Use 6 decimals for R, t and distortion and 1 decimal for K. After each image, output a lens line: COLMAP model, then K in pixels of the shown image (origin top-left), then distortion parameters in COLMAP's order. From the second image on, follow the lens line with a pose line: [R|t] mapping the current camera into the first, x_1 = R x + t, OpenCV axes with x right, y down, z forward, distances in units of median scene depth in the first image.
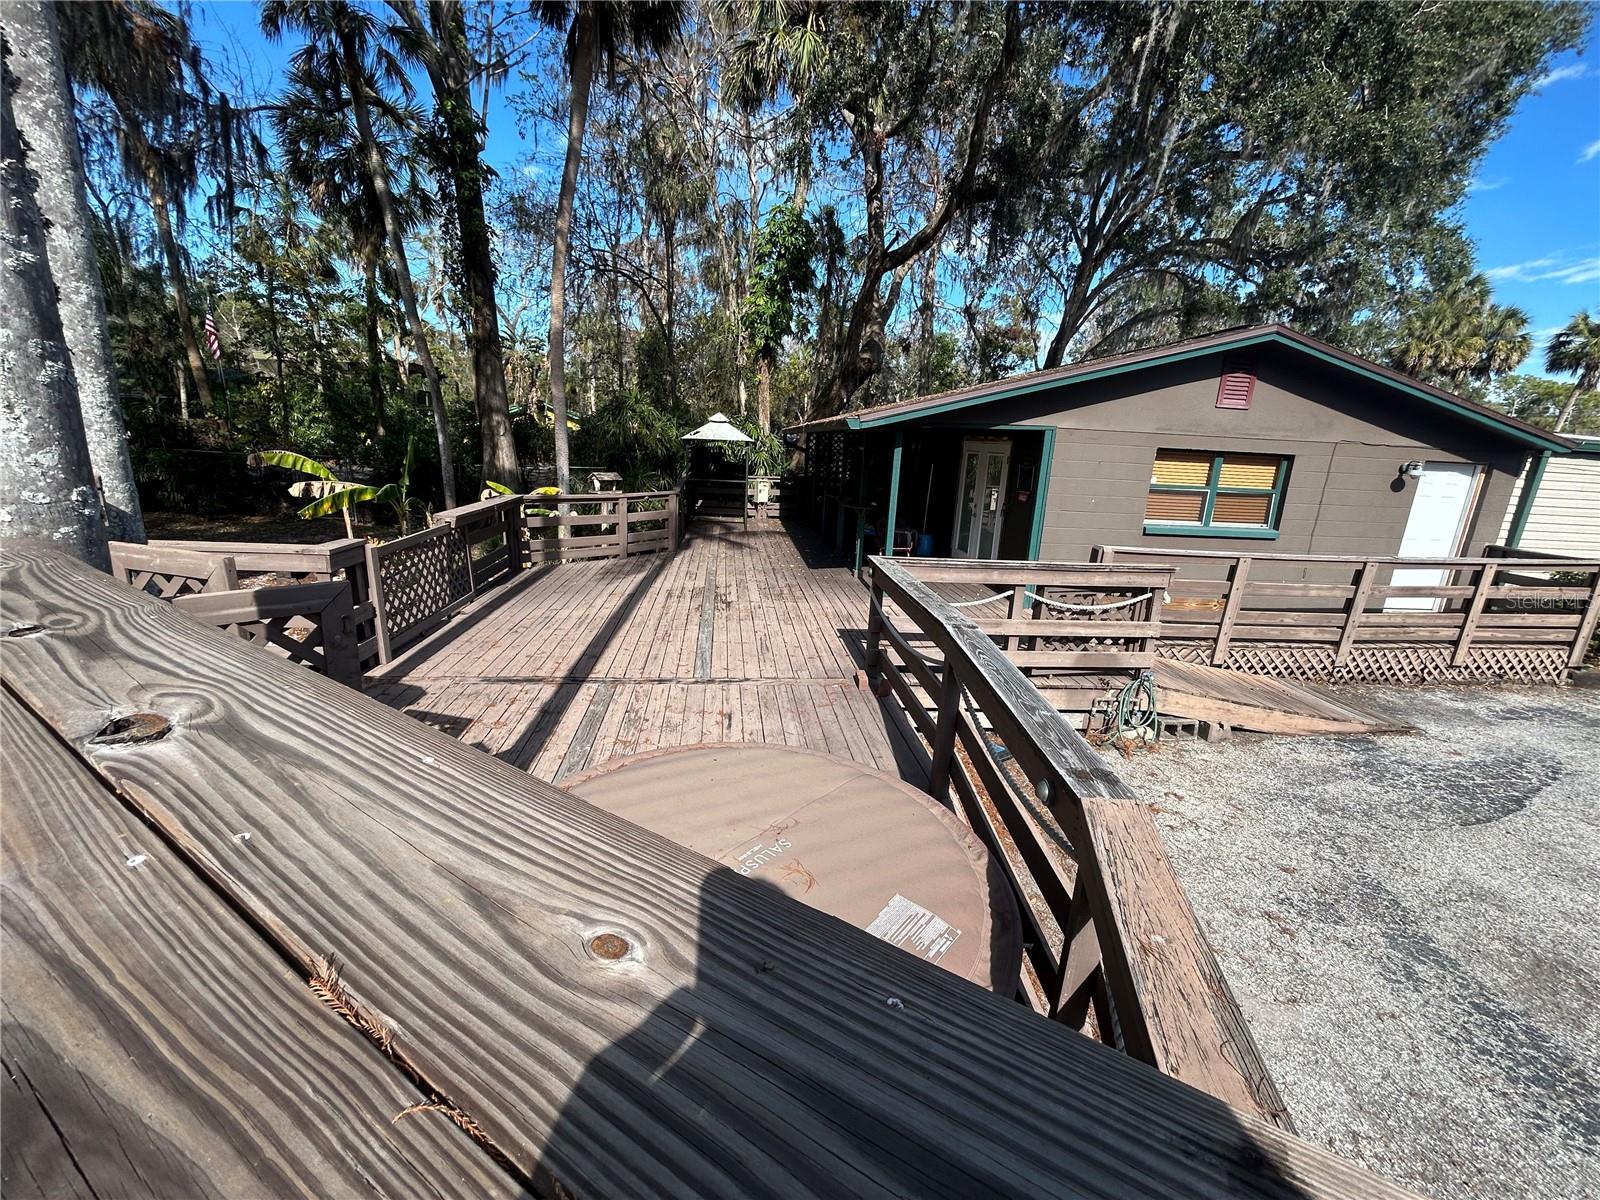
lens RADIAL K [[642.8, 0, 804.2], [0, 642.8, 602.7], [0, 0, 1]] dist [0.000173, 0.000753]
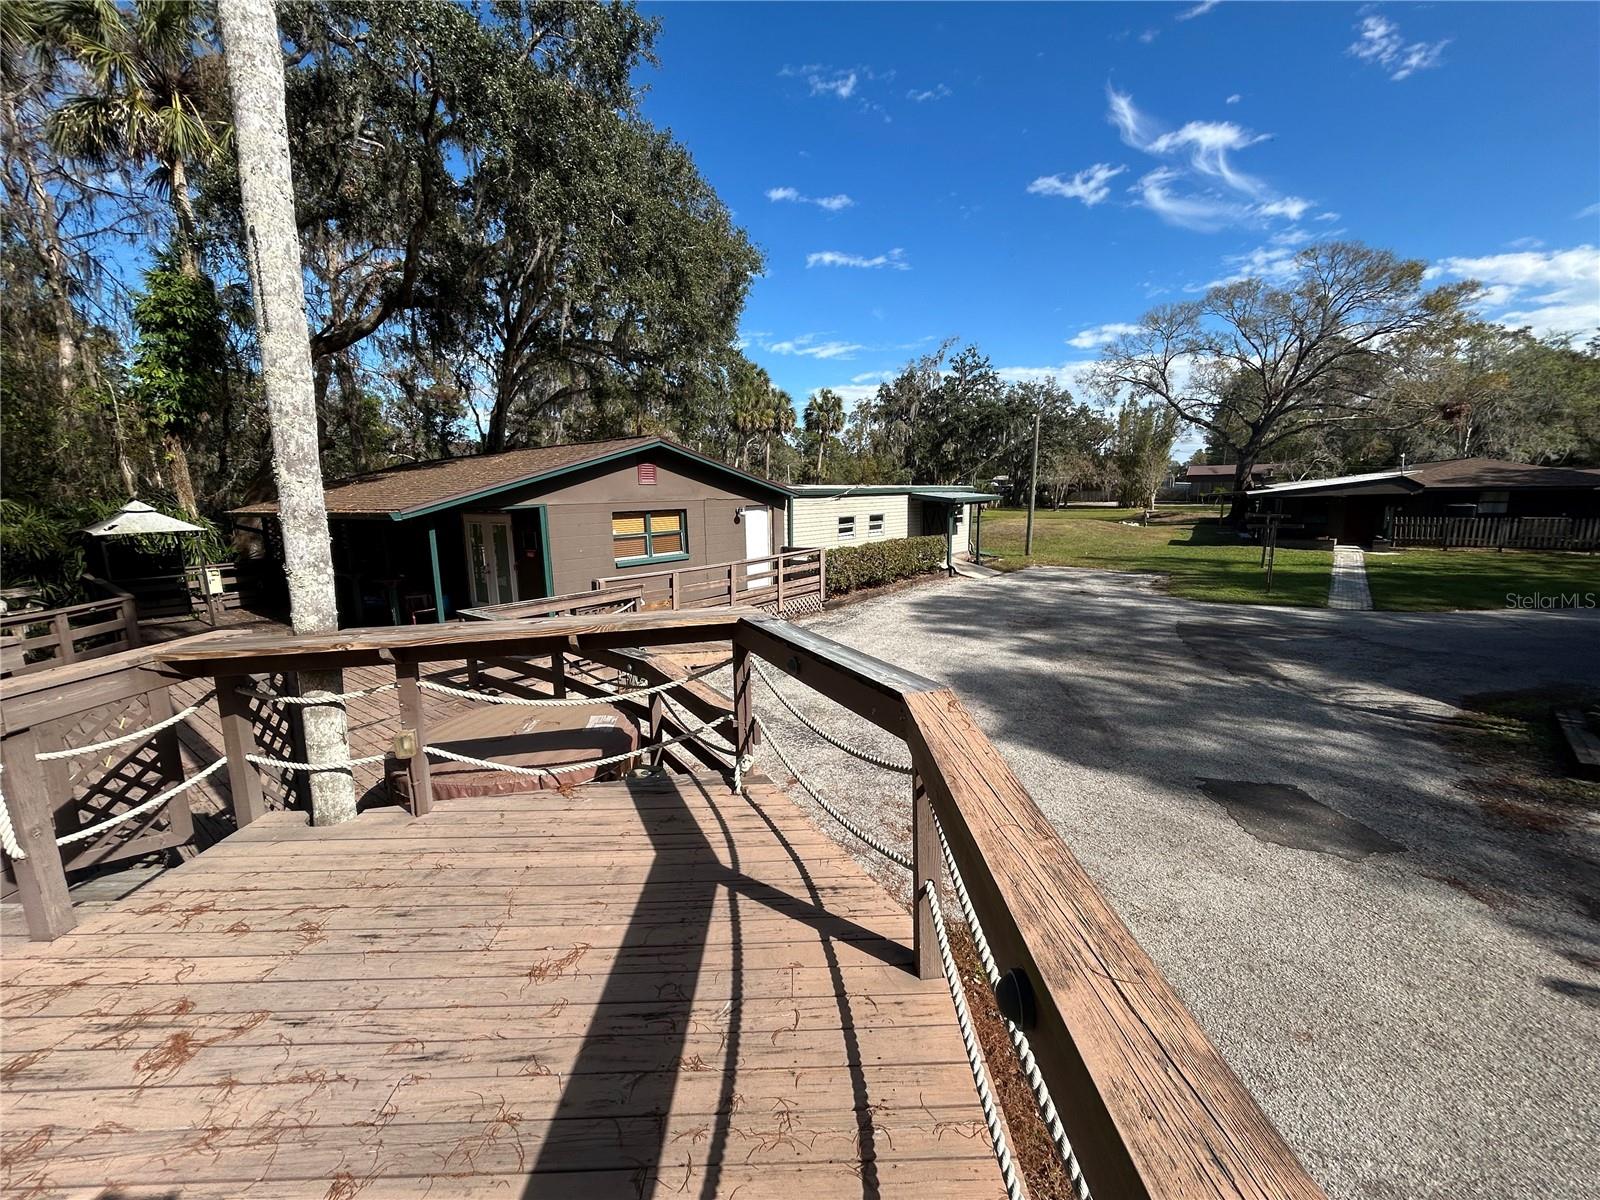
lens RADIAL K [[642.8, 0, 802.8], [0, 642.8, 602.6], [0, 0, 1]] dist [0.000173, 0.000753]
pose [[0.690742, -0.183583, 0.699409, -0.229896], [0.227772, 0.973236, 0.030508, 0.025893], [-0.686291, 0.138233, 0.714070, -0.349774]]
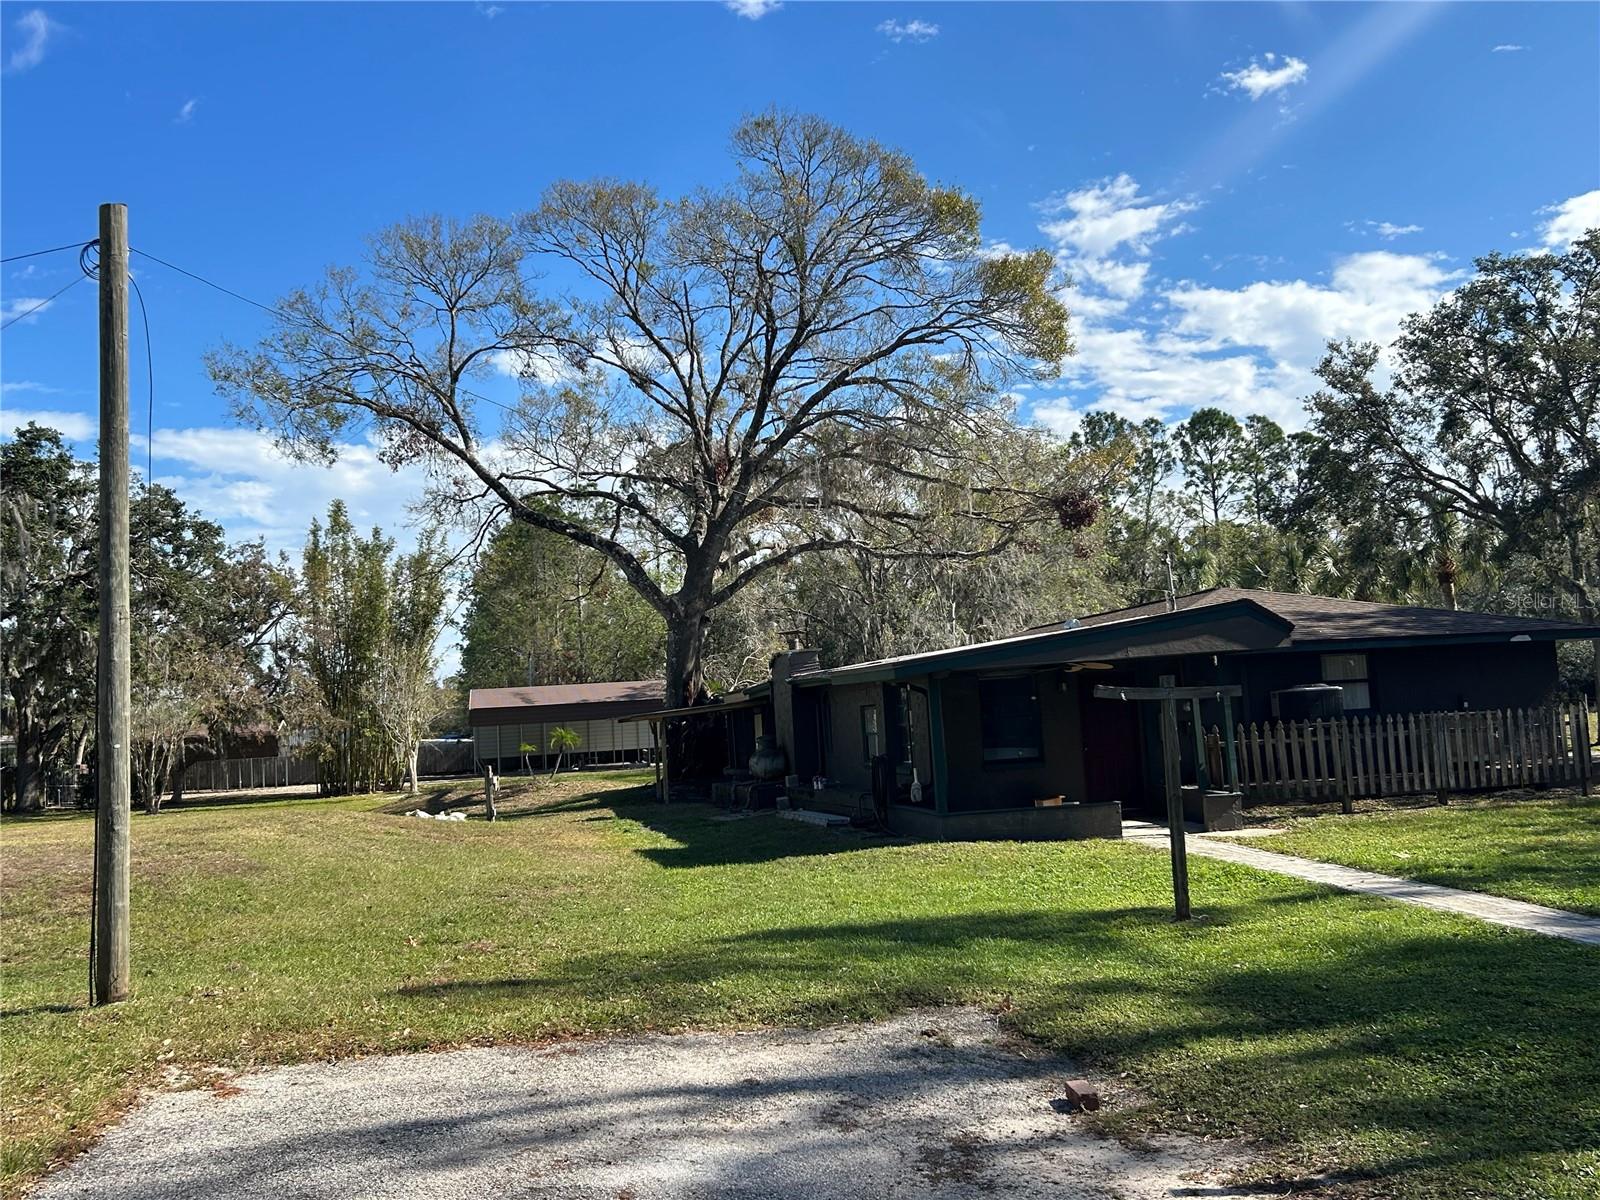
lens RADIAL K [[1474.2, 0, 803.4], [0, 1474.2, 600.1], [0, 0, 1]] dist [0.010679, 0.000000]
pose [[-0.033871, 0.046475, 0.998345, 1.489269], [0.300240, 0.953251, -0.034189, 0.050825], [-0.953262, 0.298585, -0.046241, 0.503696]]
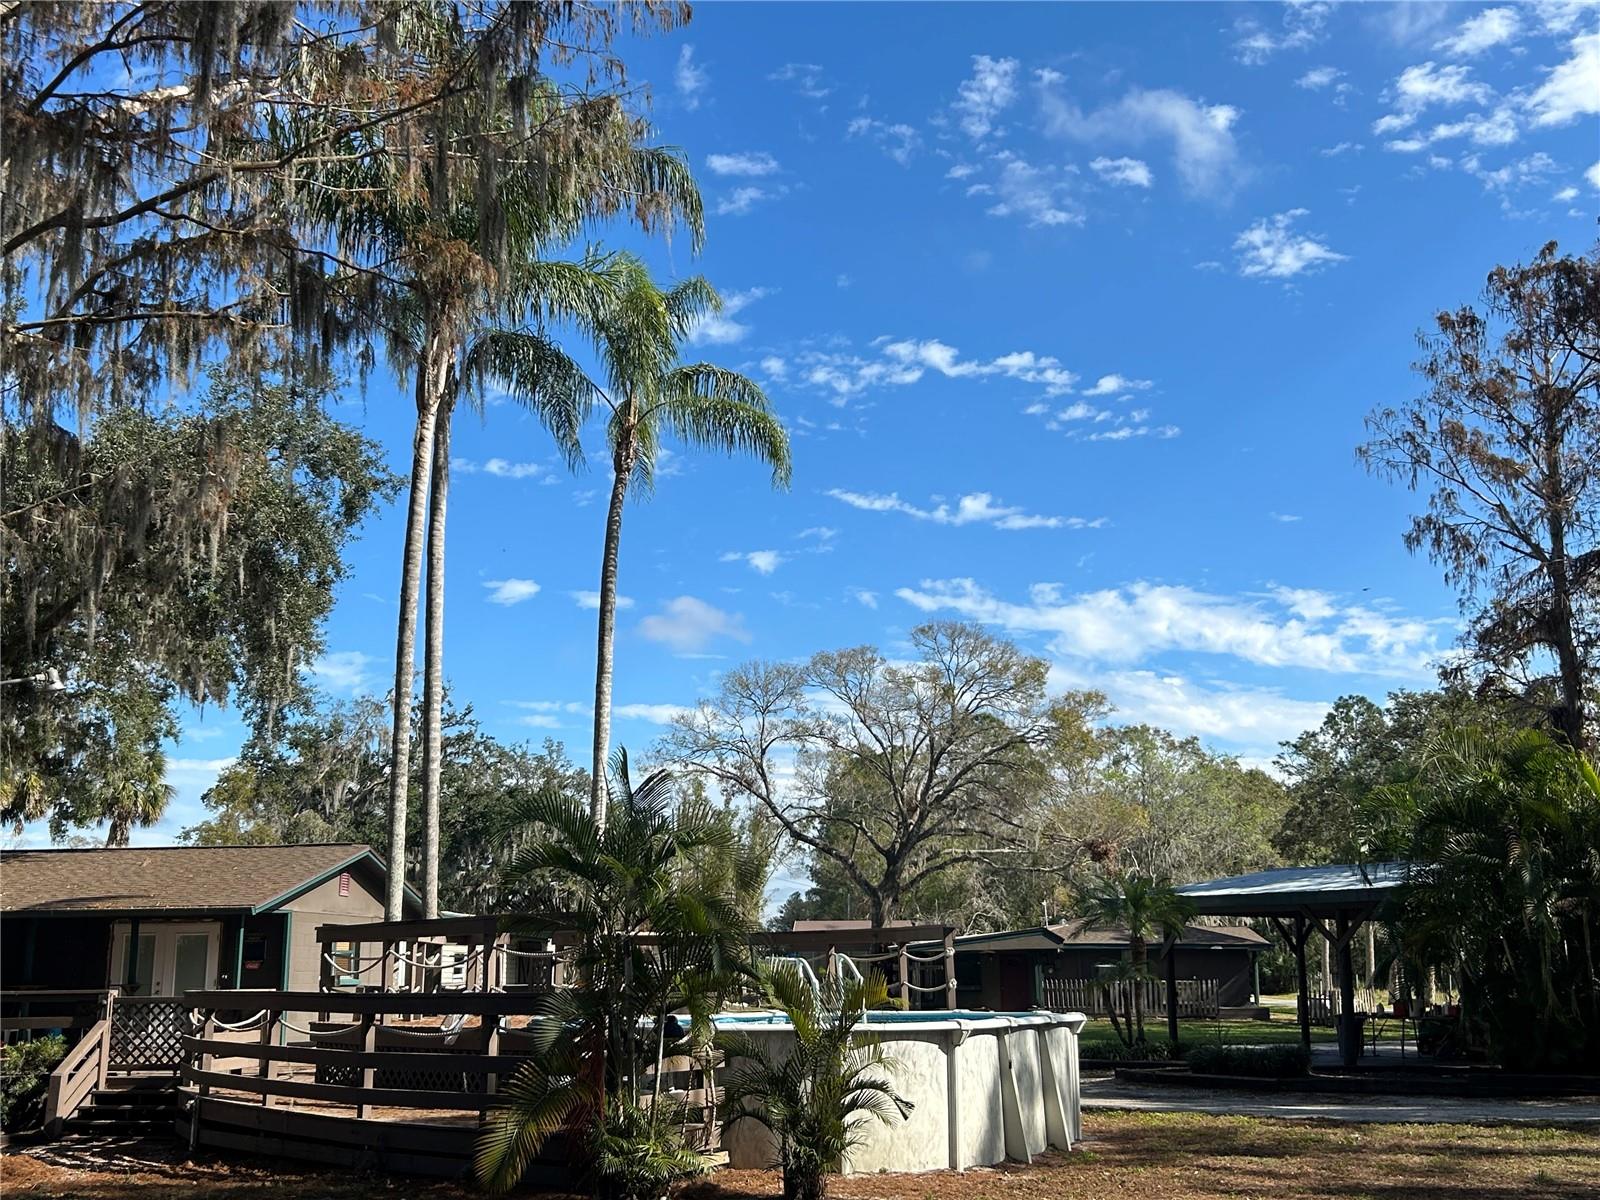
lens RADIAL K [[1727.3, 0, 806.6], [0, 1727.3, 604.3], [0, 0, 1]] dist [0.162755, 0.000000]
pose [[0.211139, 0.154555, 0.965160, -2.784664], [0.255760, 0.944283, -0.207162, 0.153828], [-0.943402, 0.290589, 0.159846, -0.754578]]
